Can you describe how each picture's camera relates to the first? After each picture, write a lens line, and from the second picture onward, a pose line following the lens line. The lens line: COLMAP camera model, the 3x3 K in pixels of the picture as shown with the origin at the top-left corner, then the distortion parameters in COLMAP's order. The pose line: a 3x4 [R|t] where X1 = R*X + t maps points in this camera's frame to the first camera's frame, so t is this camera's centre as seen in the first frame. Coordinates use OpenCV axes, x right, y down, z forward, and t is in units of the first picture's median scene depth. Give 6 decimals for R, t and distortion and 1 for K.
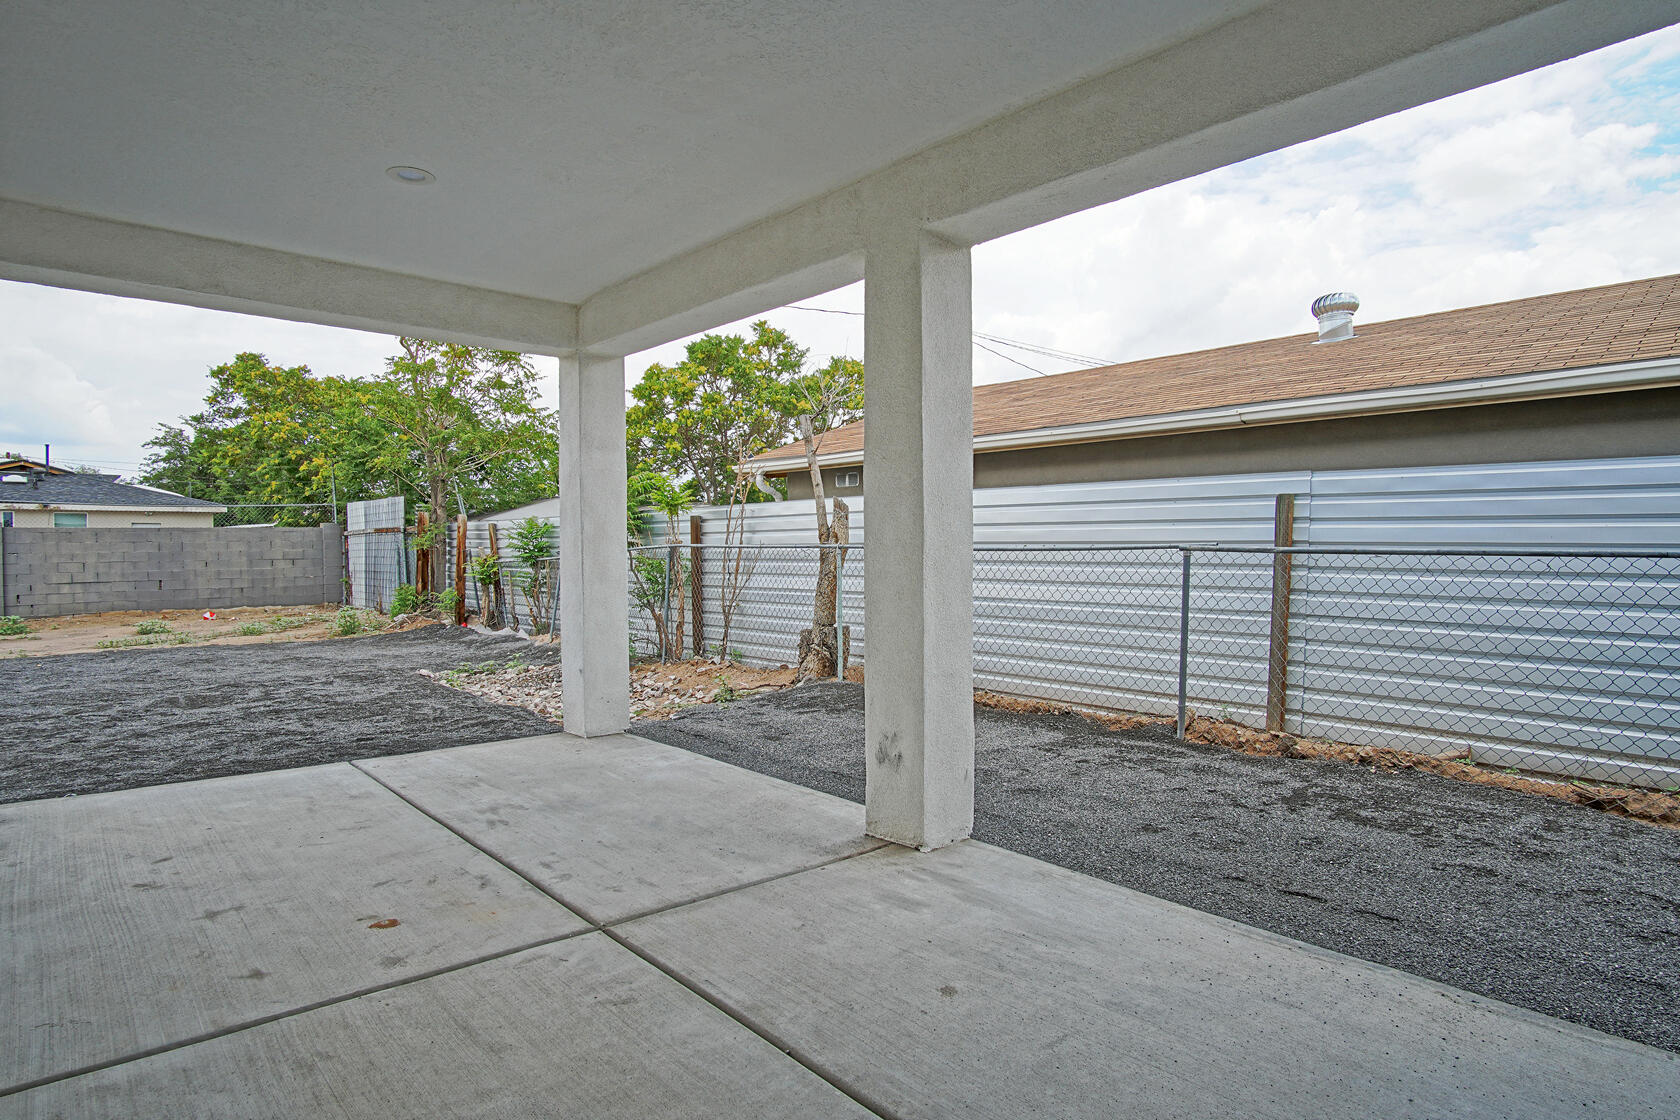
lens RADIAL K [[889.8, 0, 840.0], [0, 889.8, 560.0], [0, 0, 1]] dist [-0.033505, 0.002249]
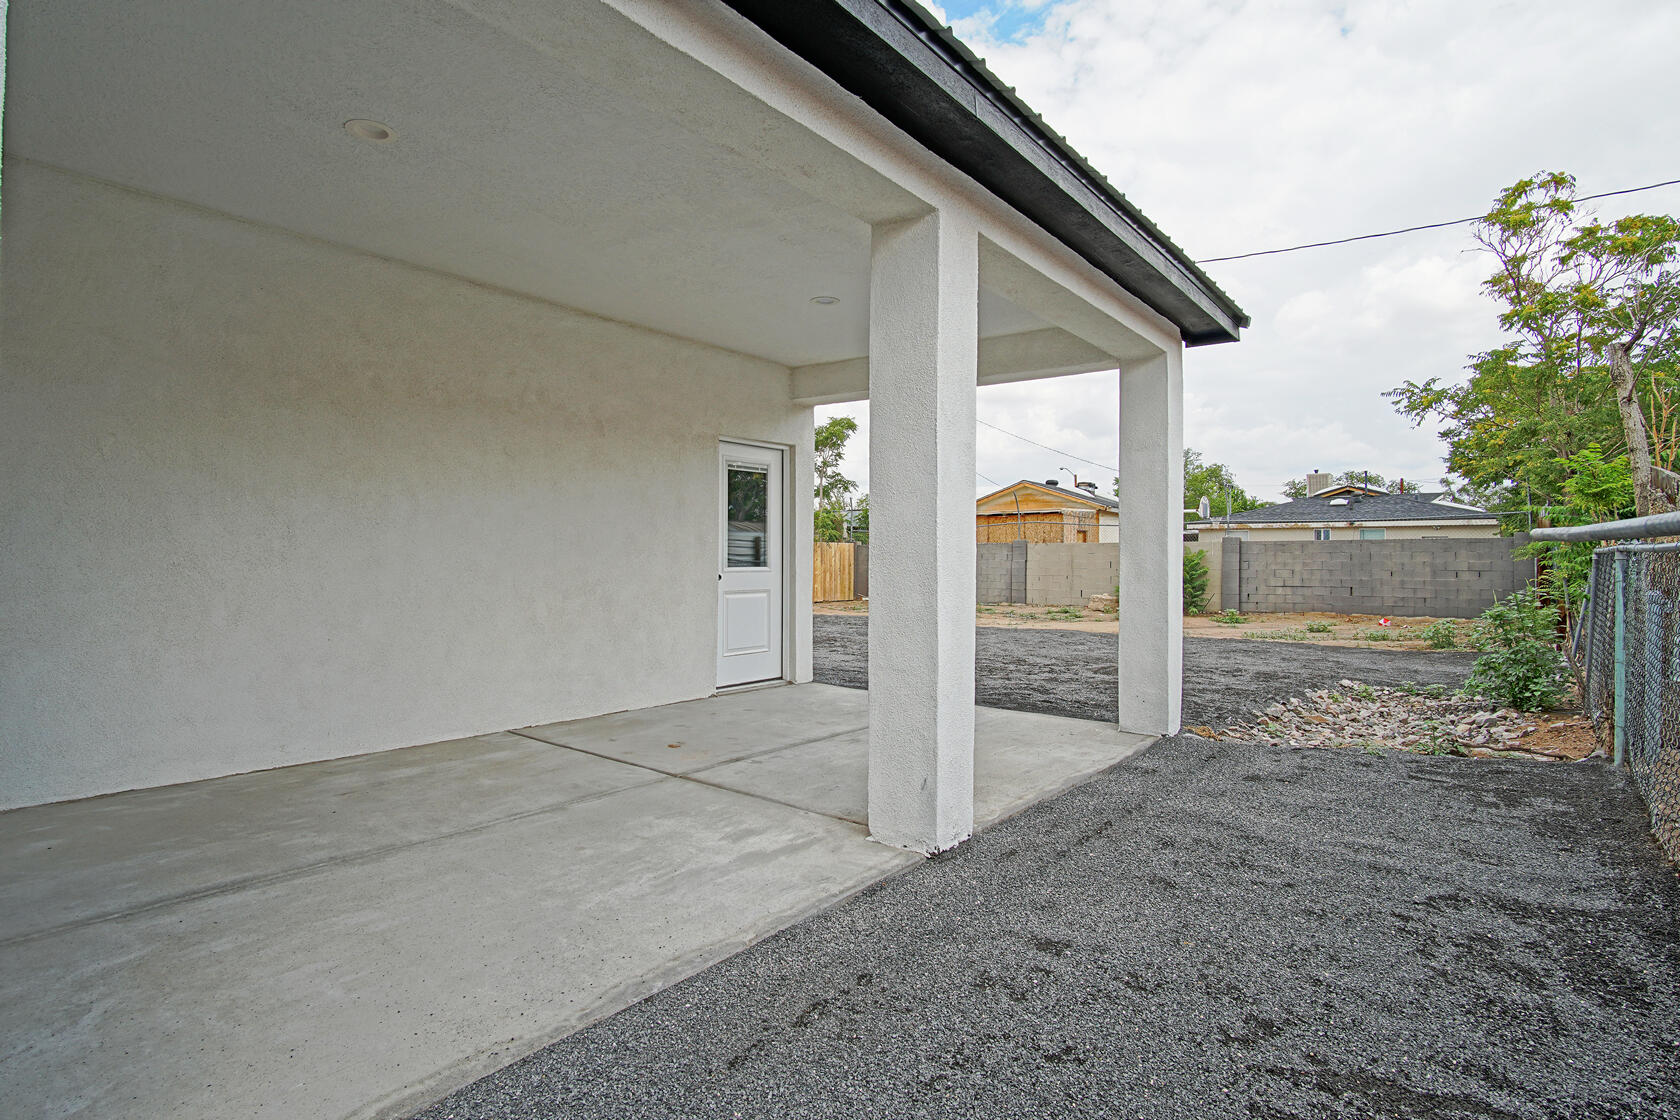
lens RADIAL K [[889.8, 0, 840.0], [0, 889.8, 560.0], [0, 0, 1]] dist [-0.033505, 0.002249]
pose [[0.190716, 0.007071, -0.981620, 0.219723], [-0.023943, 0.999710, 0.002549, 0.001586], [0.981353, 0.023017, 0.190830, 0.155555]]
